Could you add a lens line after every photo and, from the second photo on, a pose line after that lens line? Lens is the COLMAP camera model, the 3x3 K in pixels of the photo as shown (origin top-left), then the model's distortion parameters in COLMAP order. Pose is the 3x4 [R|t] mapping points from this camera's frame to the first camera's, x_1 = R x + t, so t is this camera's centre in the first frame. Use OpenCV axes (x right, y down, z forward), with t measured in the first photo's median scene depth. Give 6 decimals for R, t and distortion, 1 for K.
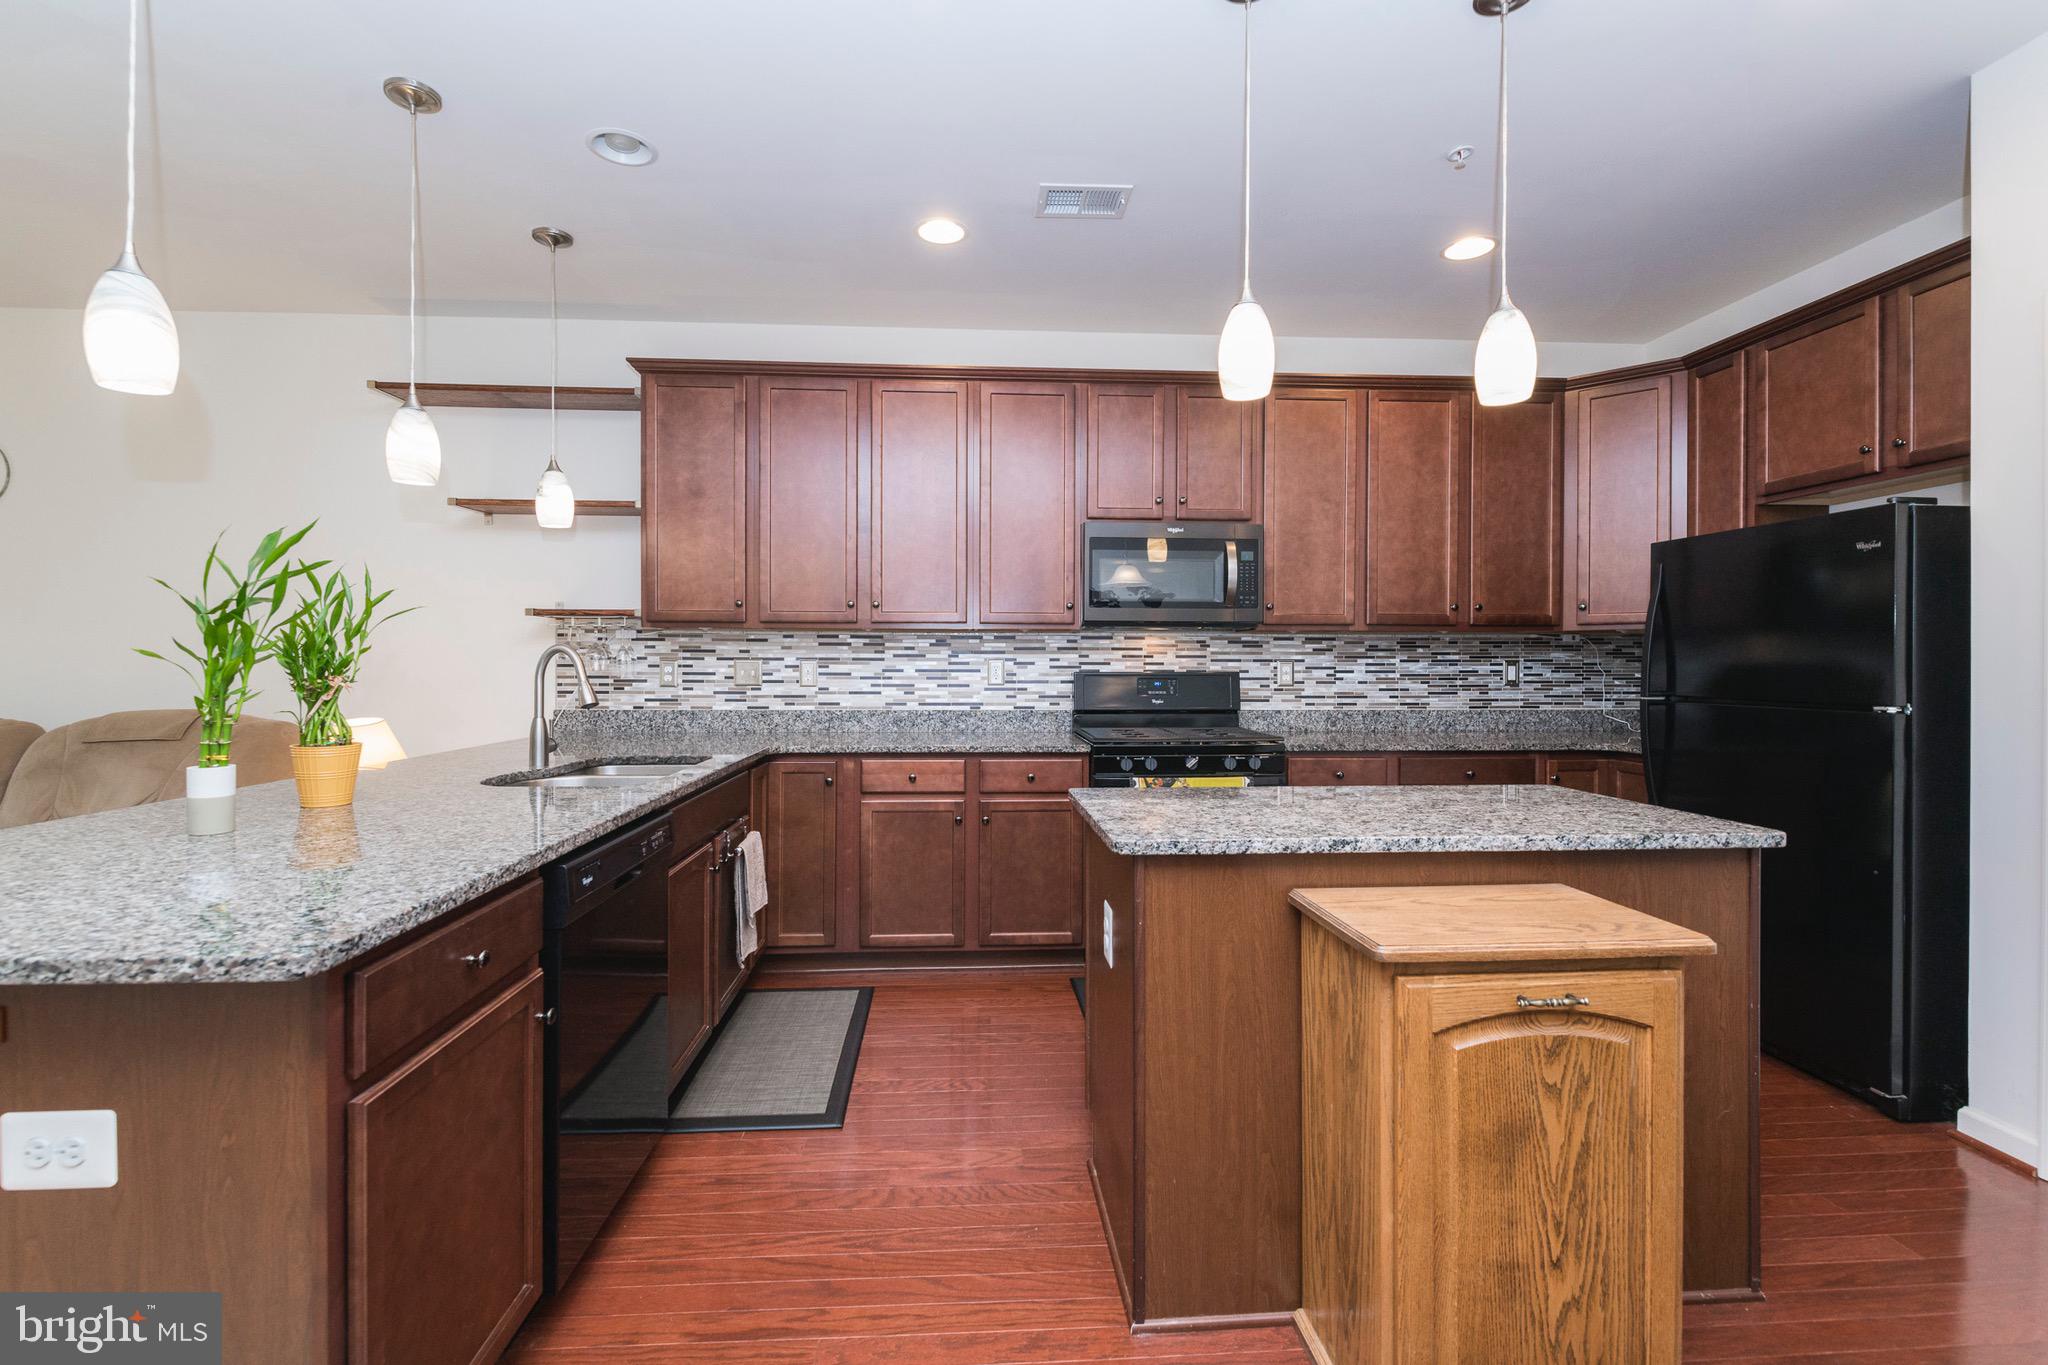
lens RADIAL K [[879.7, 0, 1031.4], [0, 879.7, 667.0], [0, 0, 1]] dist [0.001538, -0.000185]
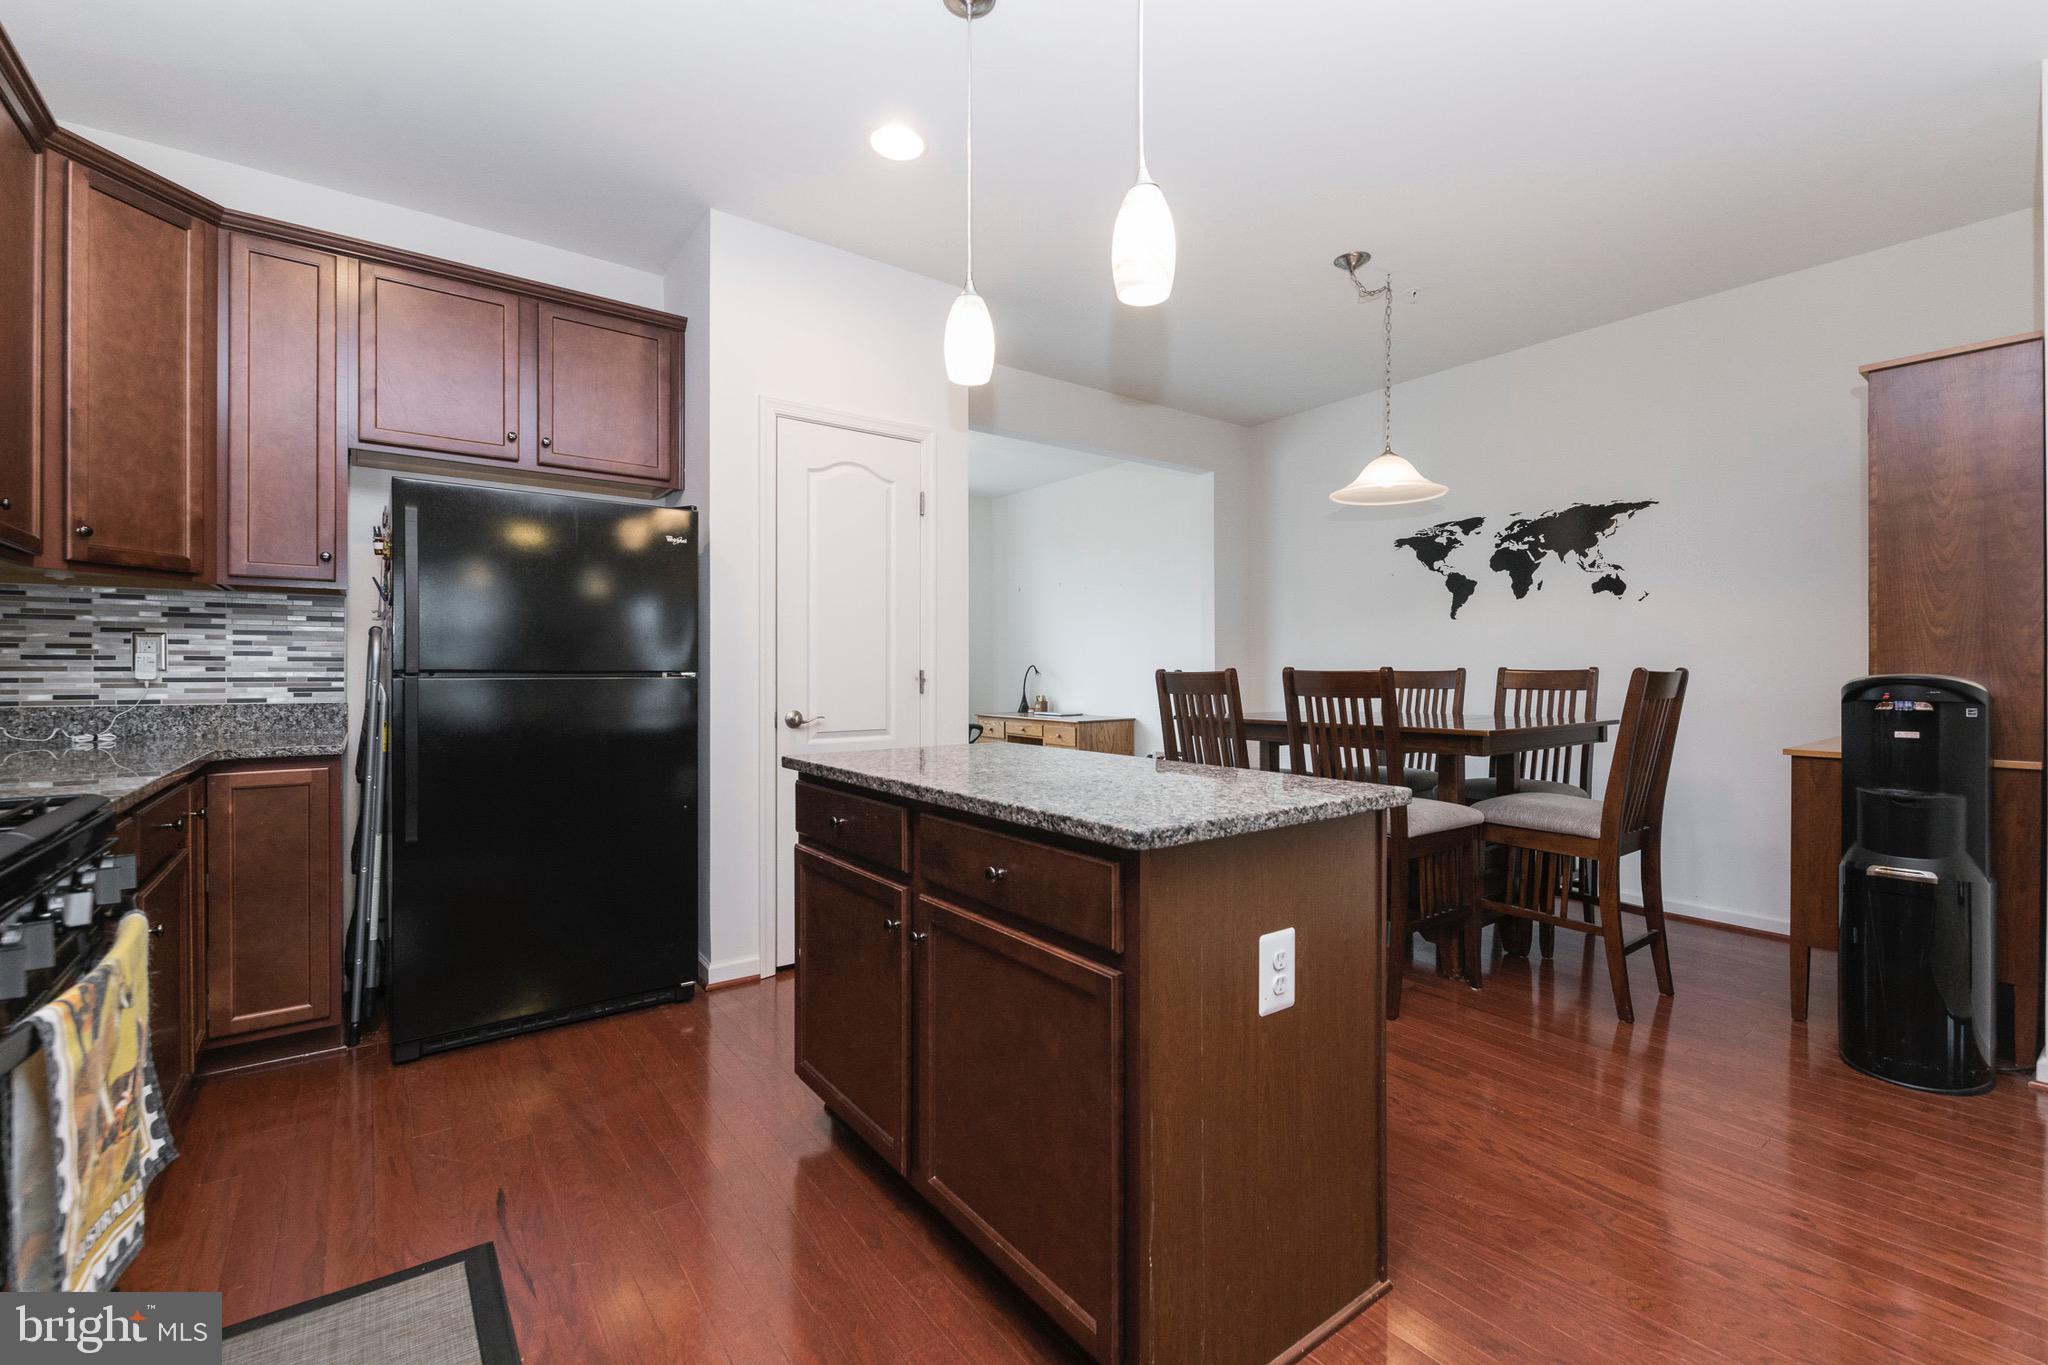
lens RADIAL K [[869.1, 0, 1008.0], [0, 869.1, 681.1], [0, 0, 1]] dist [0.000981, -0.000328]
pose [[-0.533789, -0.009136, 0.845568, -0.184681], [0.002266, 0.999923, 0.012234, 0.026828], [-0.845614, 0.008447, -0.533727, 0.770572]]
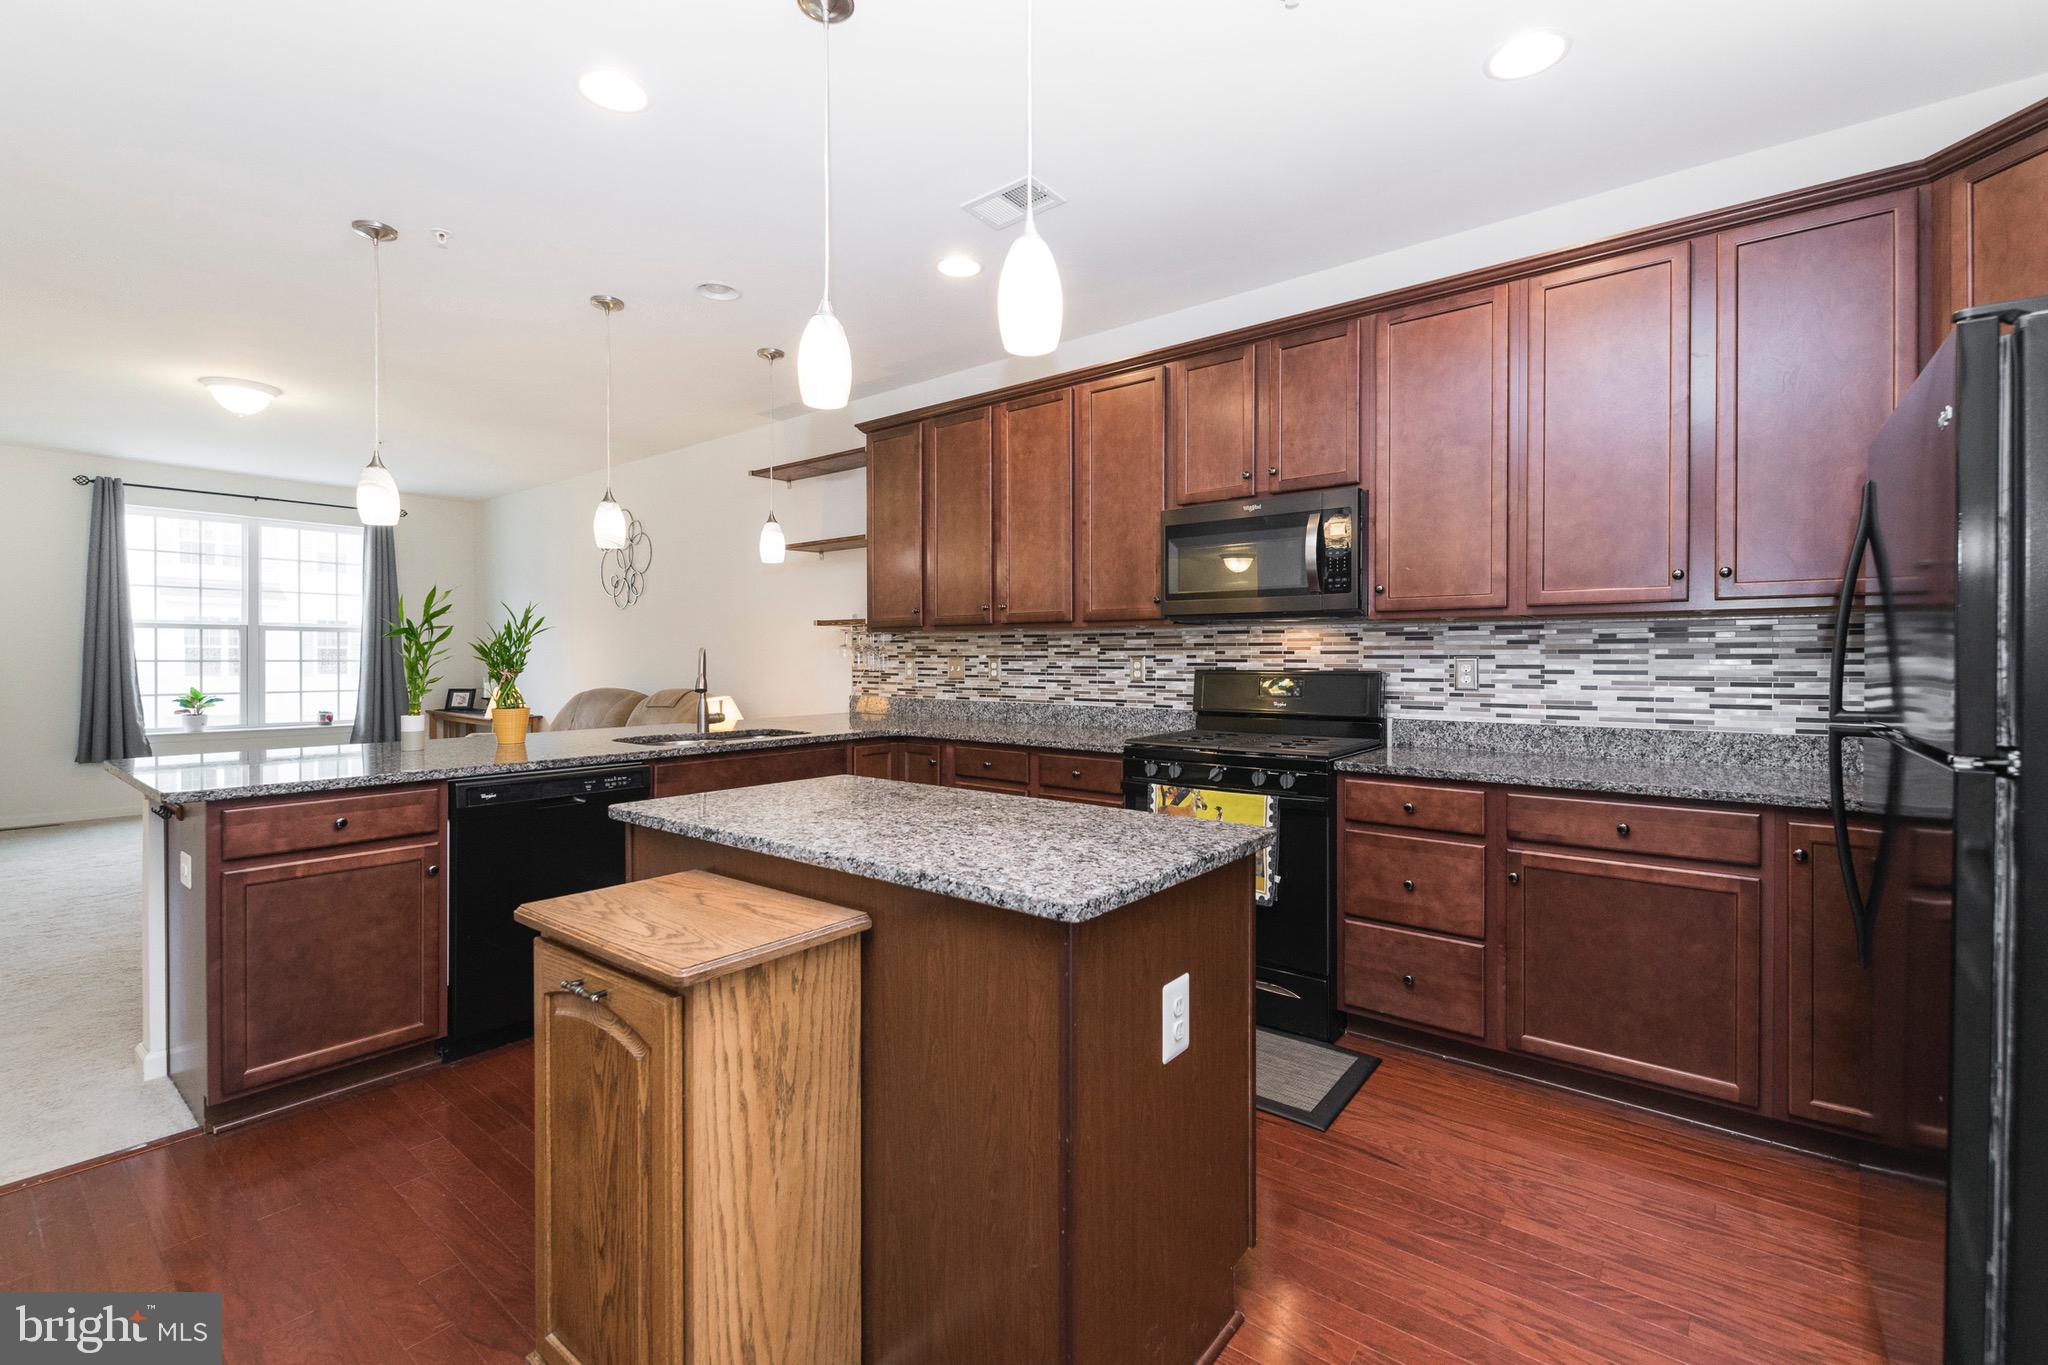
lens RADIAL K [[879.7, 0, 1031.4], [0, 879.7, 667.0], [0, 0, 1]] dist [0.001538, -0.000185]
pose [[0.745929, 0.004924, -0.666008, 0.537502], [-0.001850, 0.999984, 0.005322, -0.001818], [0.666023, -0.002737, 0.745926, 0.187241]]
